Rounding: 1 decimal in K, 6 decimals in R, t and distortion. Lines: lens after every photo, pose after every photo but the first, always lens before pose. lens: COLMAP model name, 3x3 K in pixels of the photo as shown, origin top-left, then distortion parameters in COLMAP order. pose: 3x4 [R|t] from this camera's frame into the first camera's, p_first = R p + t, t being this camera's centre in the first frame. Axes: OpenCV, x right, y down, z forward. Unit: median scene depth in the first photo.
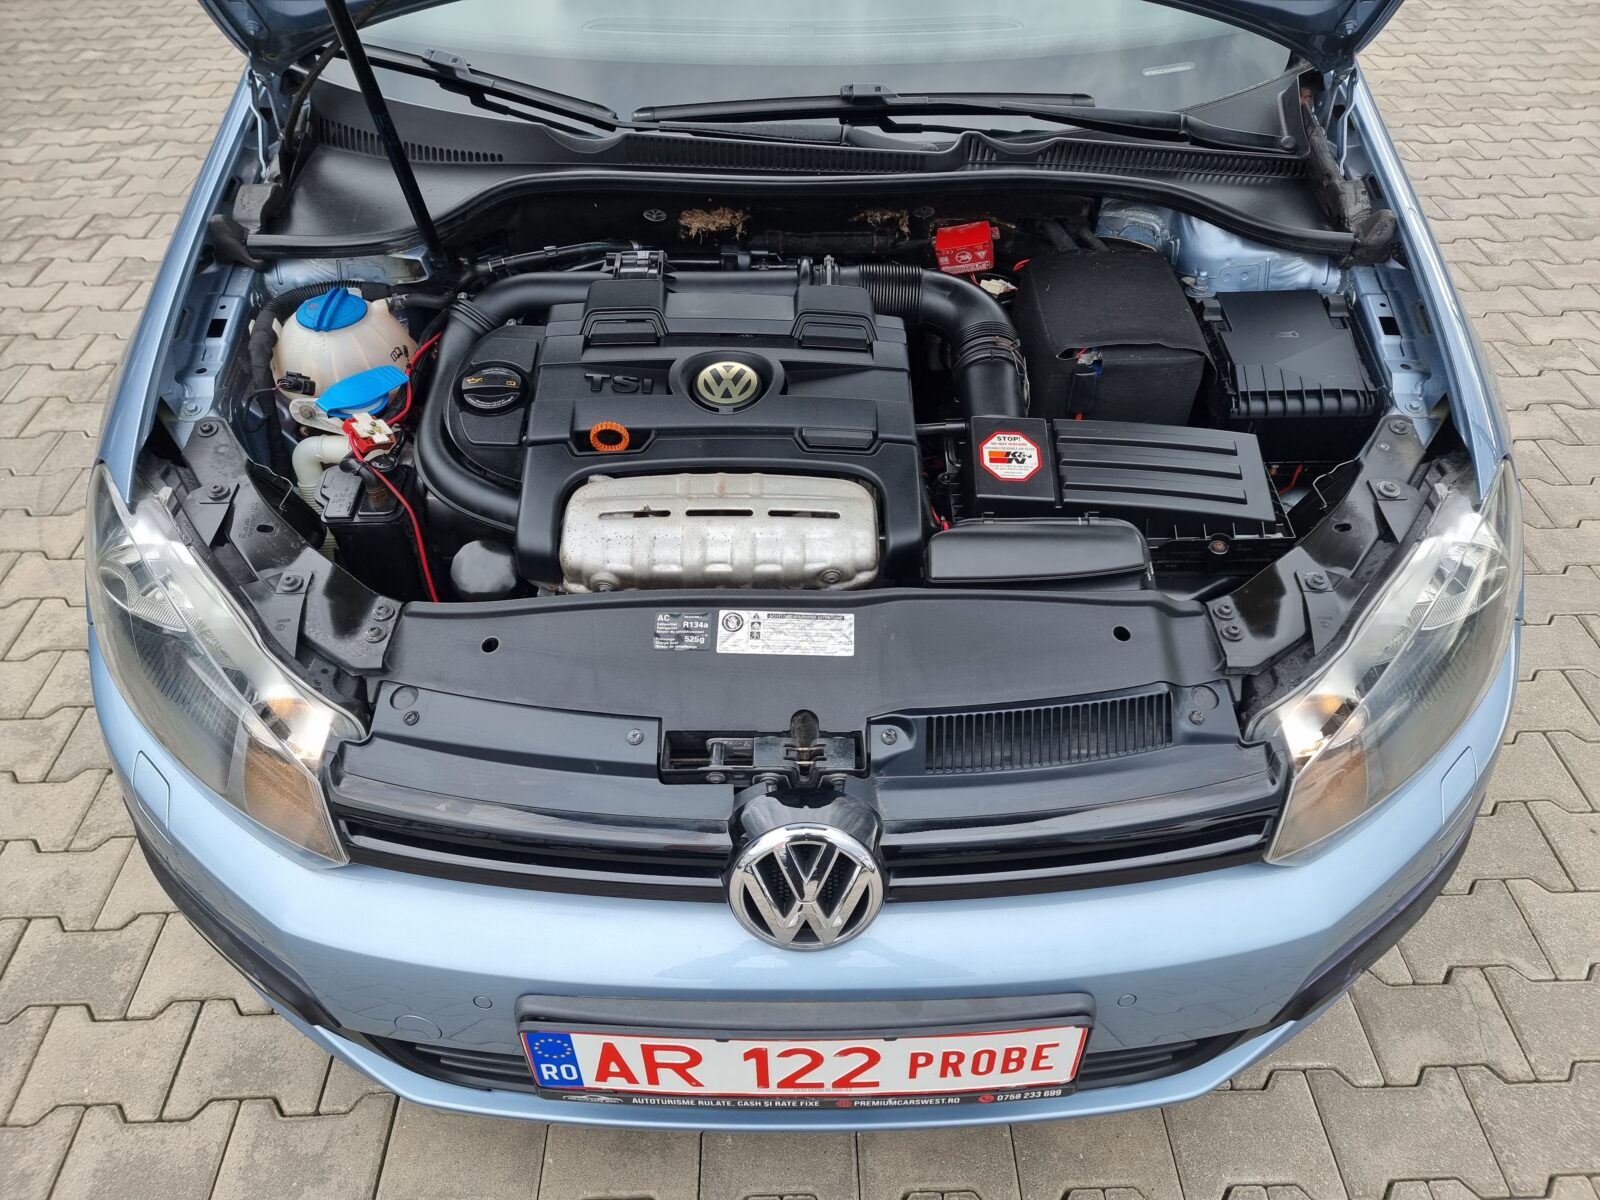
lens RADIAL K [[1102.3, 0, 797.9], [0, 1102.3, 608.0], [0, 0, 1]] dist [0.089110, -0.081140]
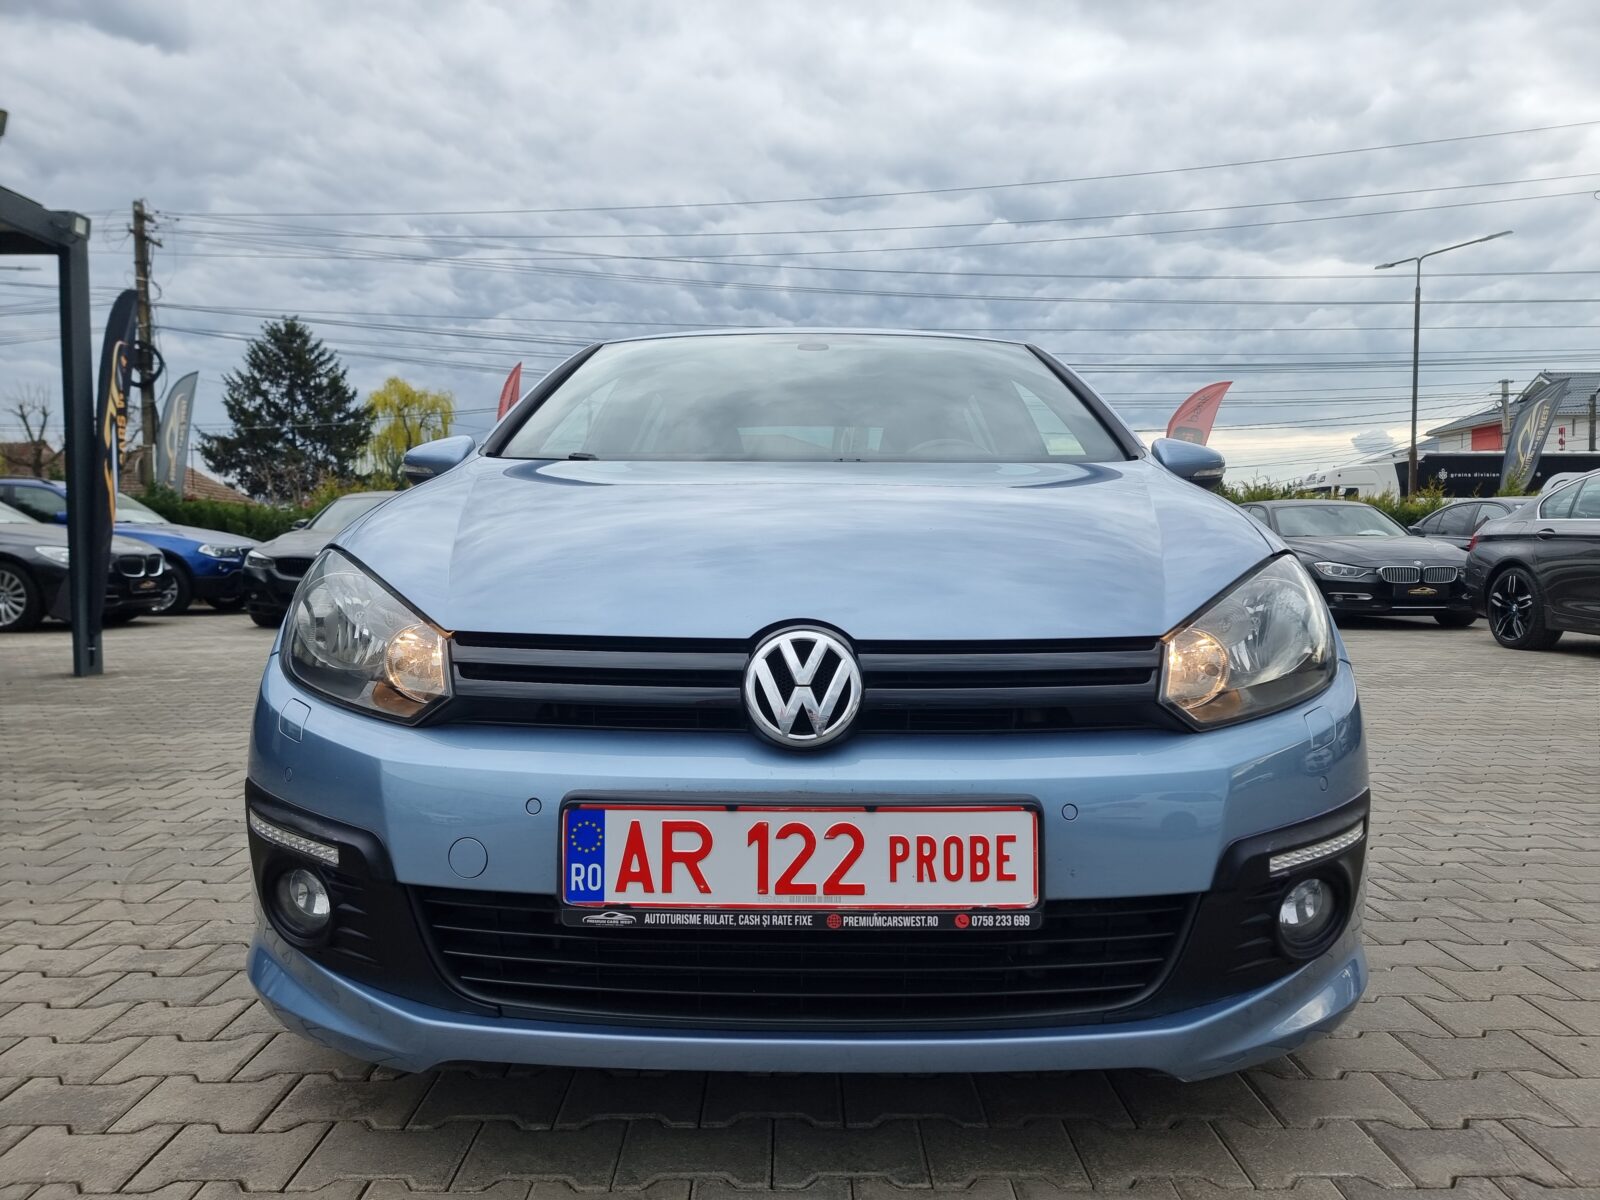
lens RADIAL K [[1102.3, 0, 797.9], [0, 1102.3, 608.0], [0, 0, 1]] dist [0.089110, -0.081140]
pose [[0.999789, 0.010834, -0.017432, 0.021373], [-0.019612, 0.754708, -0.655768, 0.955470], [0.006052, 0.655971, 0.754762, -0.041626]]
